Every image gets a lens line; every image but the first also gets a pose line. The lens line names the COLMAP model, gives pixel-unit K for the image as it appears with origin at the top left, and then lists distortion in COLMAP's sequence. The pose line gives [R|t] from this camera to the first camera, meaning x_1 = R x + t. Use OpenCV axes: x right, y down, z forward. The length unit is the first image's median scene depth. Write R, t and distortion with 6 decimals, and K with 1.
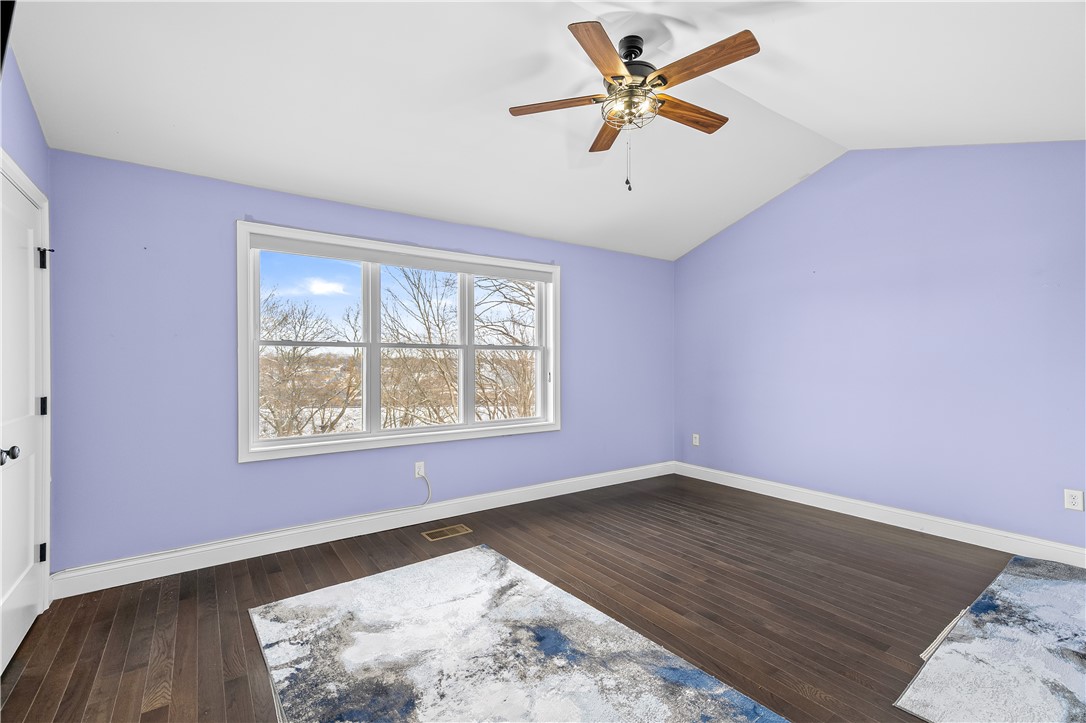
lens RADIAL K [[486.4, 0, 540.9], [0, 486.4, 360.5], [0, 0, 1]] dist [0.021195, 0.000091]
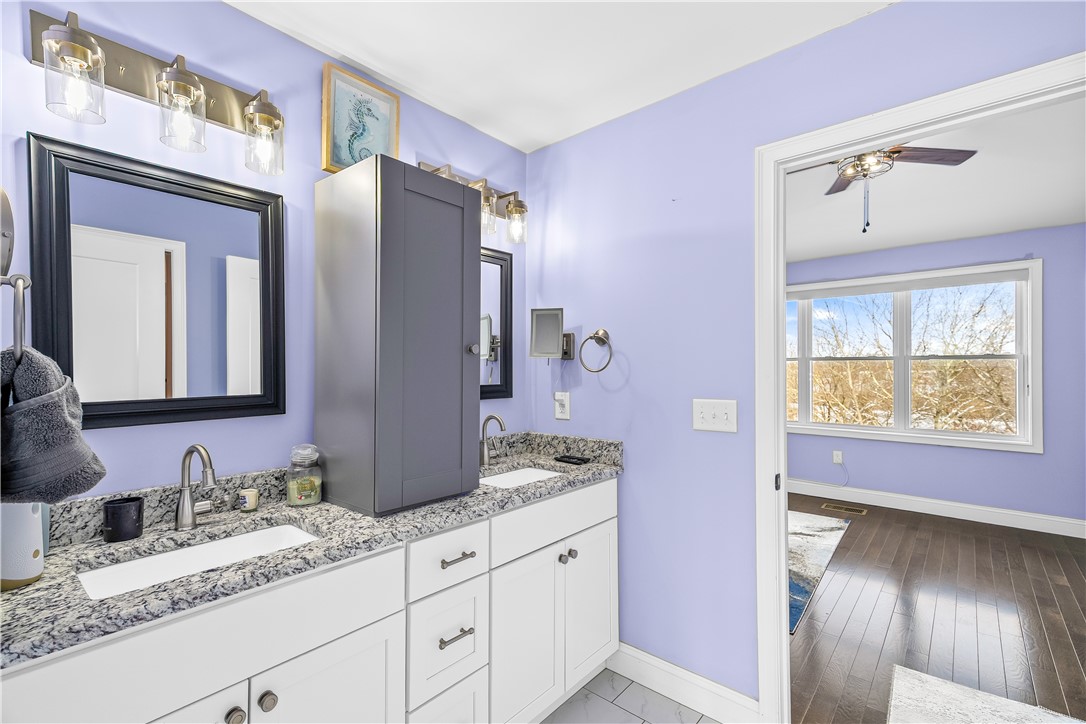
lens RADIAL K [[486.4, 0, 540.9], [0, 486.4, 361.0], [0, 0, 1]] dist [0.021195, 0.000091]
pose [[0.239689, -0.014680, -0.970739, 1.135414], [0.002244, 0.999891, -0.014567, -0.011408], [0.970847, 0.001313, 0.239696, -0.068555]]
